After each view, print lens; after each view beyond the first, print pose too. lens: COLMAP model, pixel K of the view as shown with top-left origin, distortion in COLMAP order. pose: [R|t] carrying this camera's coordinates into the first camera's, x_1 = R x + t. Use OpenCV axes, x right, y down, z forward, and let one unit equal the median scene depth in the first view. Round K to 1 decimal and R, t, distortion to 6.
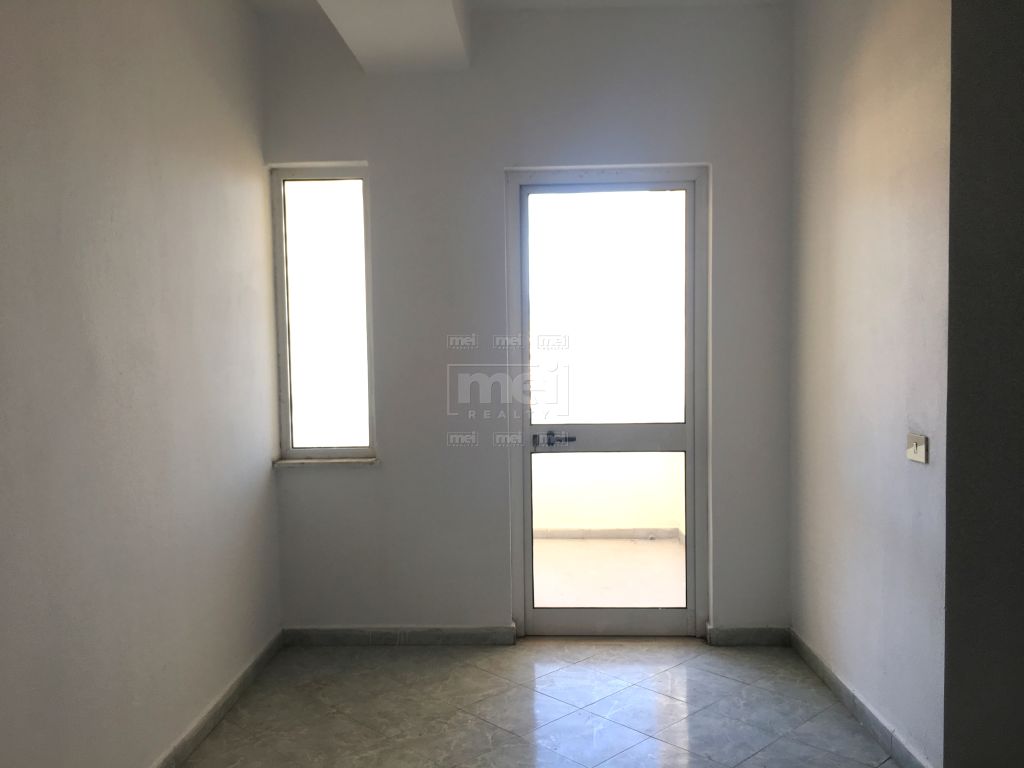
lens RADIAL K [[936.5, 0, 513.0], [0, 936.5, 371.3], [0, 0, 1]] dist [0.076517, -0.002571]
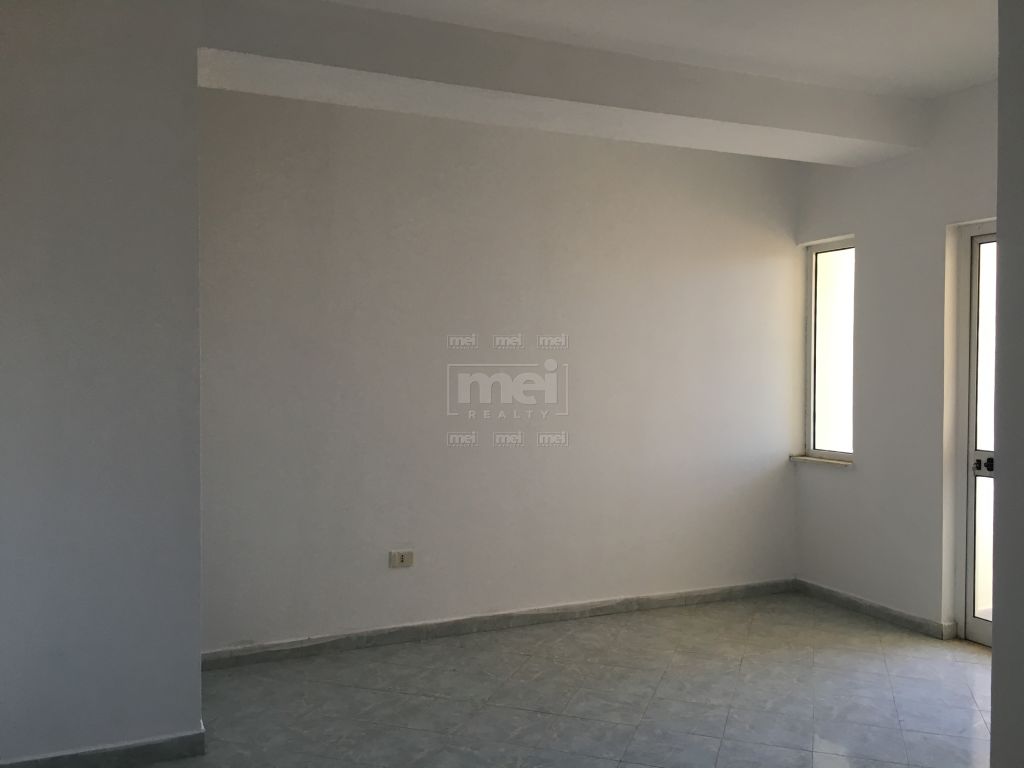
lens RADIAL K [[936.5, 0, 513.0], [0, 936.5, 371.3], [0, 0, 1]] dist [0.076517, -0.002571]
pose [[0.440509, 0.022319, -0.897470, 0.805734], [-0.060790, 0.998138, -0.005015, 0.002850], [0.895687, 0.056767, 0.441046, 0.006178]]
